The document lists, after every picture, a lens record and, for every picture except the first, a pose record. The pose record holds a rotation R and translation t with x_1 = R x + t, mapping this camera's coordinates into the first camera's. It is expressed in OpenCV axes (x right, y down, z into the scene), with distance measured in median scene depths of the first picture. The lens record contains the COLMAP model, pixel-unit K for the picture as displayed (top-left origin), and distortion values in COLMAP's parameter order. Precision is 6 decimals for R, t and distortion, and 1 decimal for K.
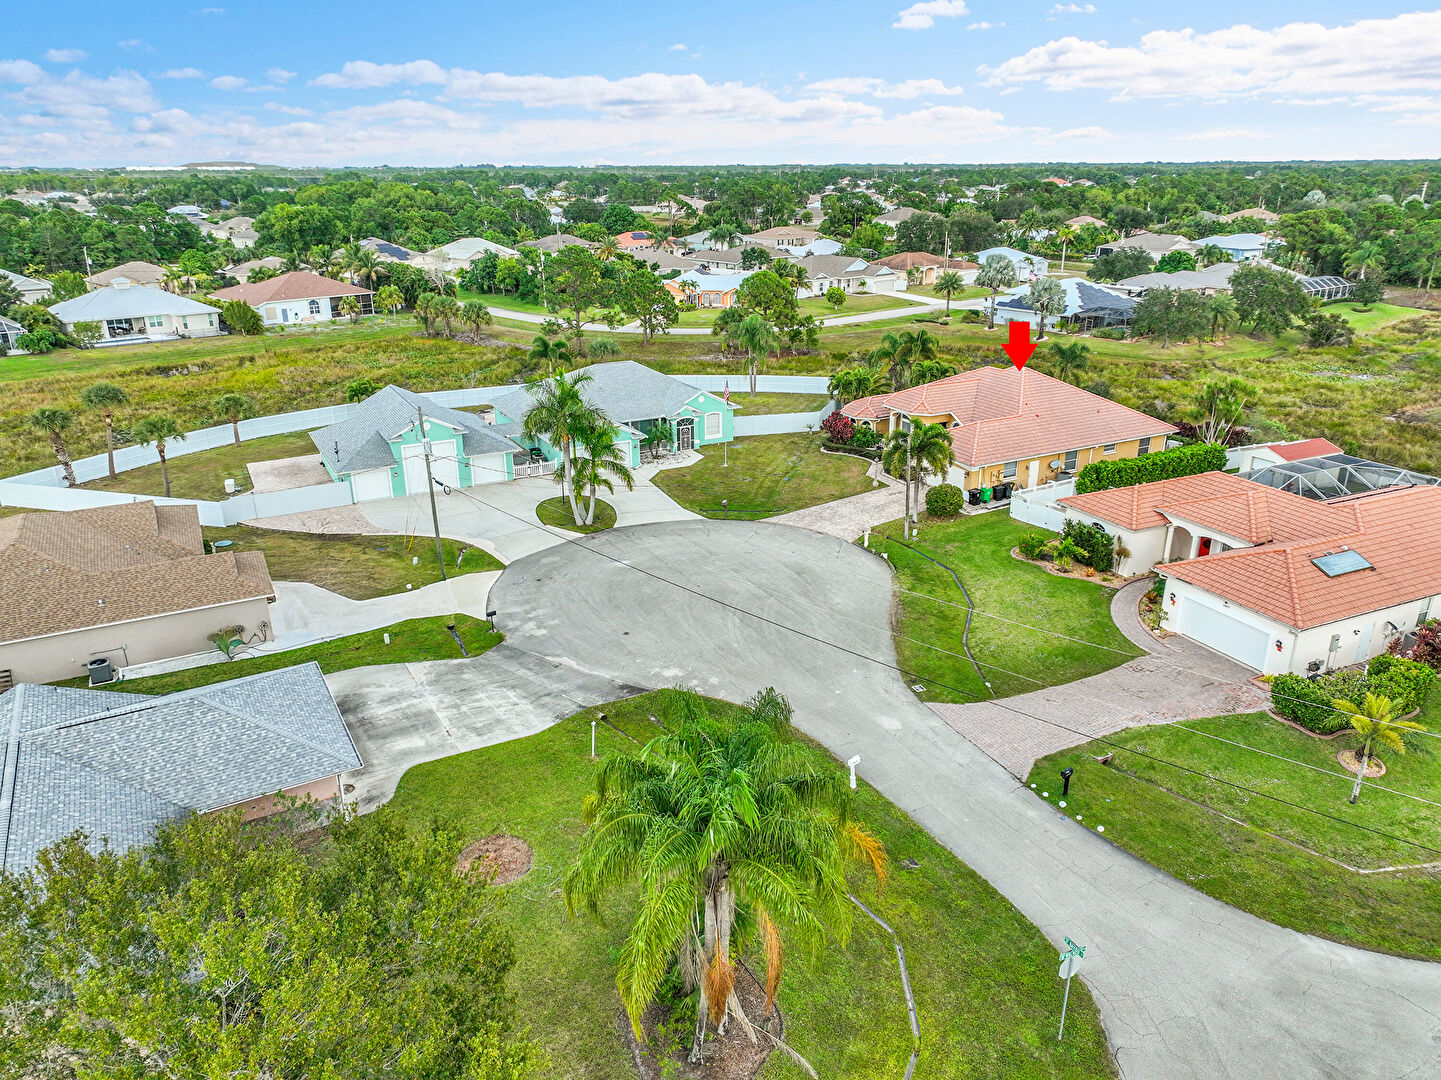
lens RADIAL K [[1003.7, 0, 719.6], [0, 1003.7, 538.2], [0, 0, 1]] dist [0.004156, 0.003526]
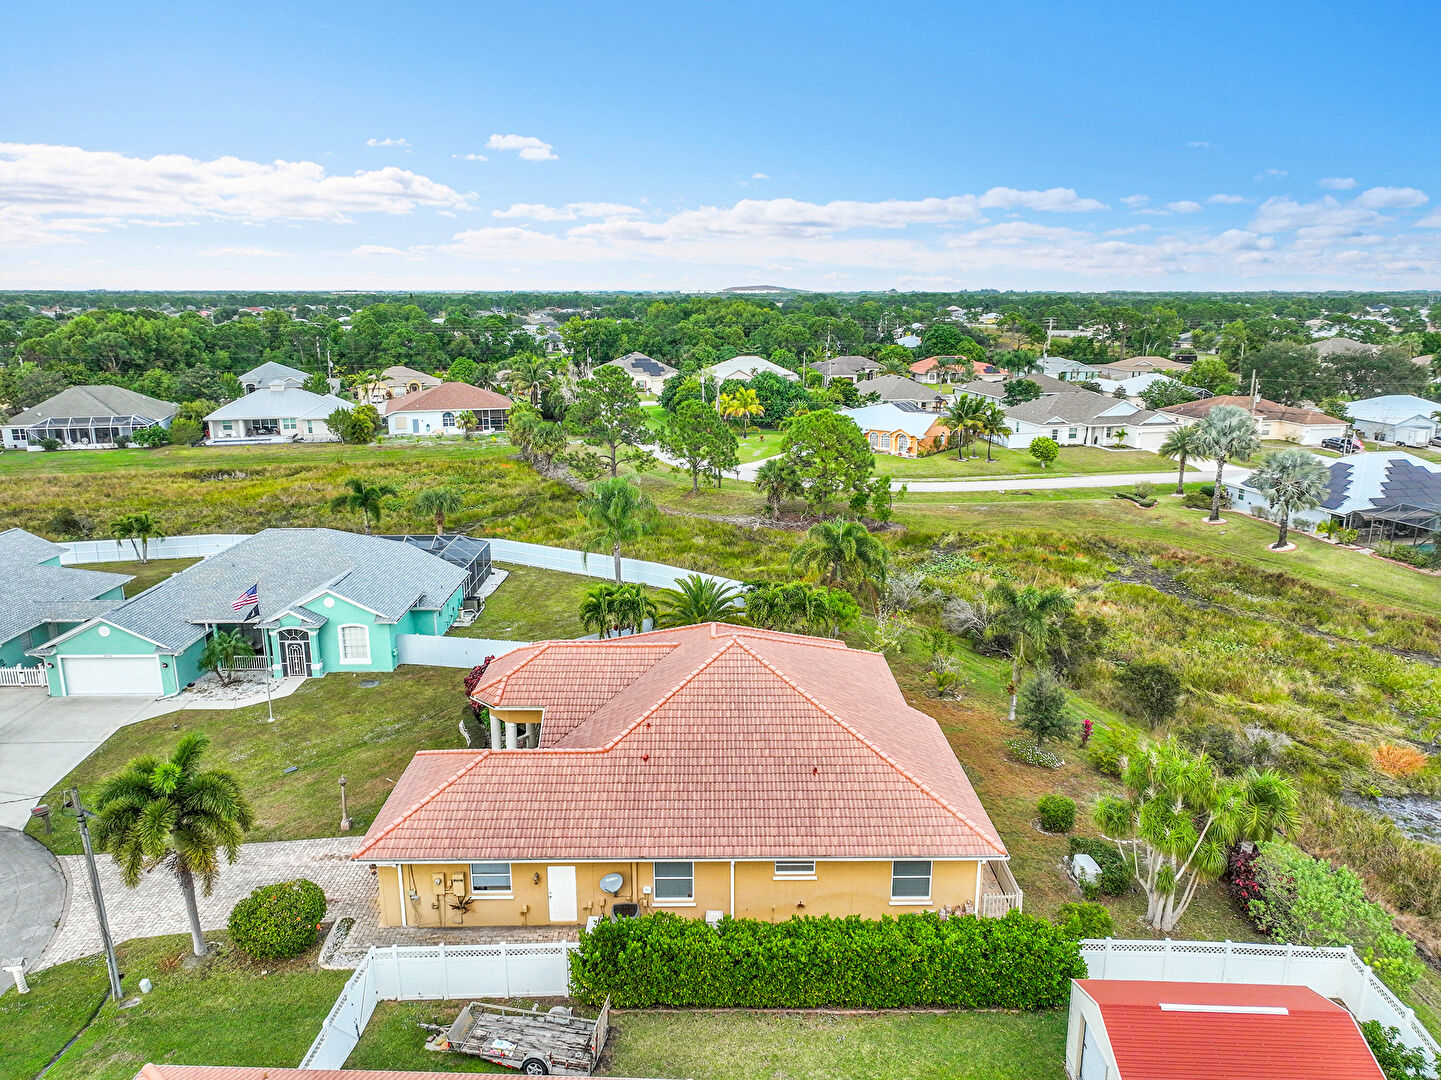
lens RADIAL K [[1003.7, 0, 723.3], [0, 1003.7, 551.6], [0, 0, 1]] dist [0.004156, 0.003526]
pose [[0.888910, 0.120964, -0.441822, 0.439454], [-0.165153, 0.984267, -0.062796, -0.156337], [0.427275, 0.128789, 0.894902, 0.484656]]
